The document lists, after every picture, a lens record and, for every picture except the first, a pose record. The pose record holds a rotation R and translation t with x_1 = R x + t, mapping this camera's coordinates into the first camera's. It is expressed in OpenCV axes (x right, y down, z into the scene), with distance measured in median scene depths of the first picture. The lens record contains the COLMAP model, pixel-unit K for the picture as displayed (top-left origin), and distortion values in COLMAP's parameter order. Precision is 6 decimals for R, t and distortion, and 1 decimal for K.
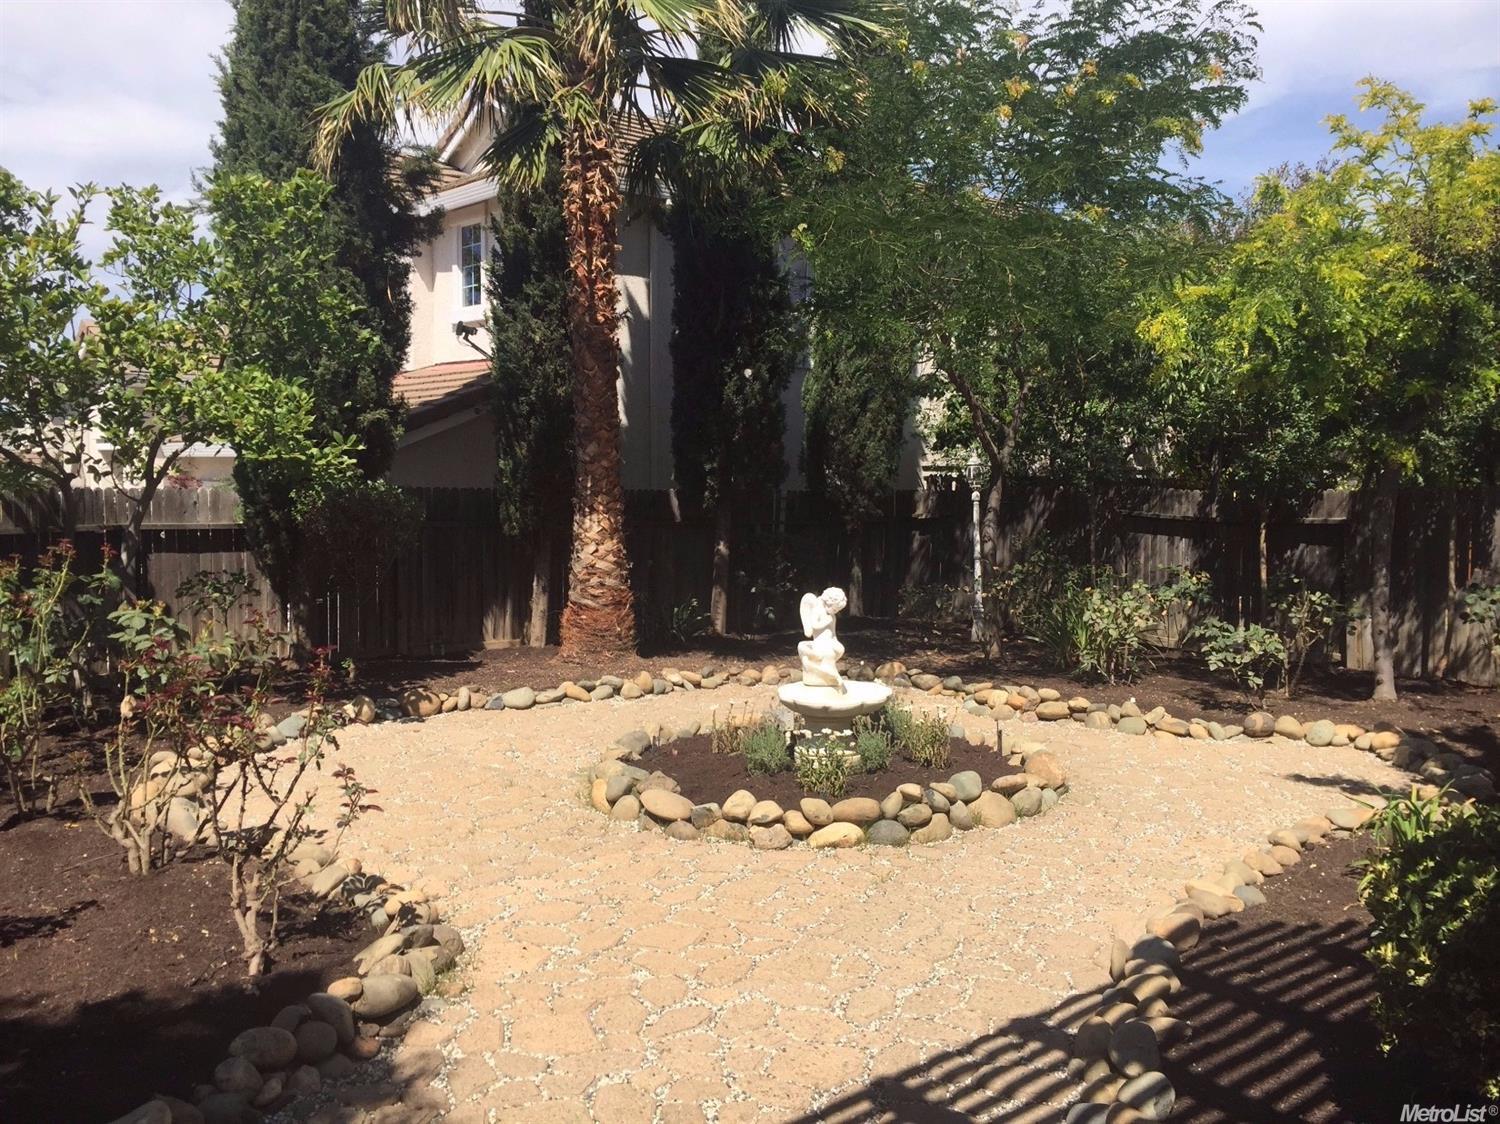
lens RADIAL K [[1289.0, 0, 750.0], [0, 1289.0, 562.0], [0, 0, 1]] dist [0.069435, -0.129785]
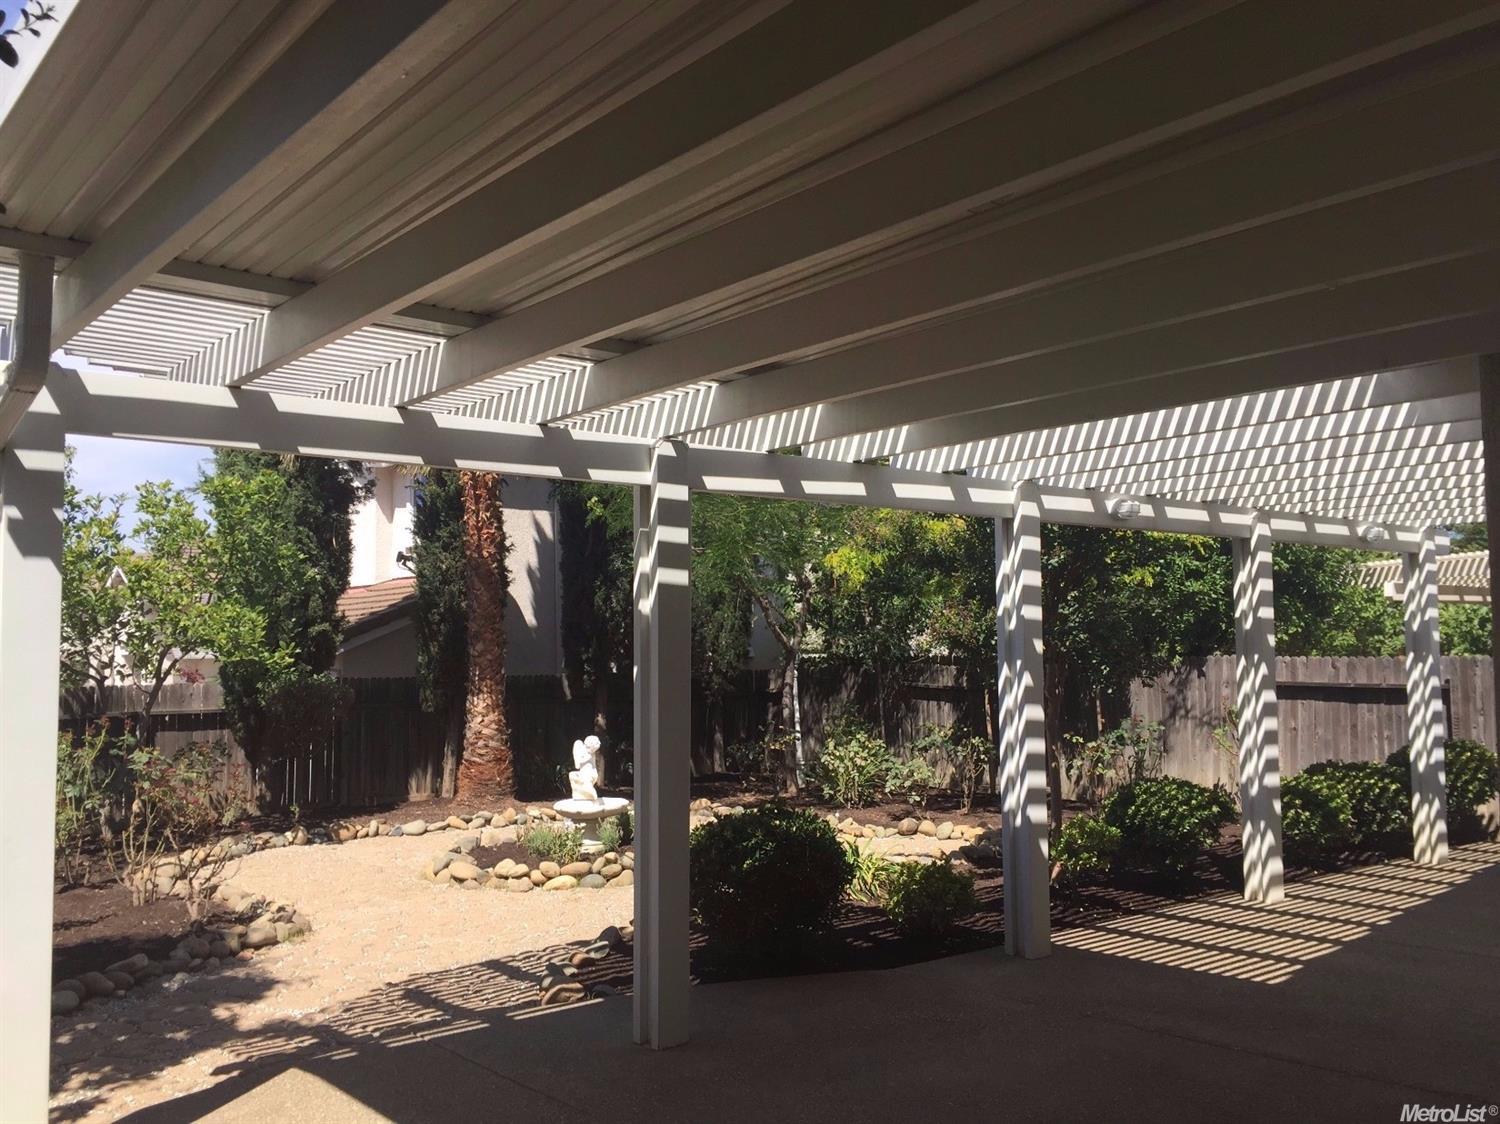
lens RADIAL K [[1300.8, 0, 750.0], [0, 1300.8, 562.0], [0, 0, 1]] dist [0.113967, -0.219497]
pose [[0.999581, -0.024904, -0.014723, 0.216353], [0.022612, 0.989982, -0.139370, 0.027479], [0.018047, 0.138978, 0.990131, -0.448014]]
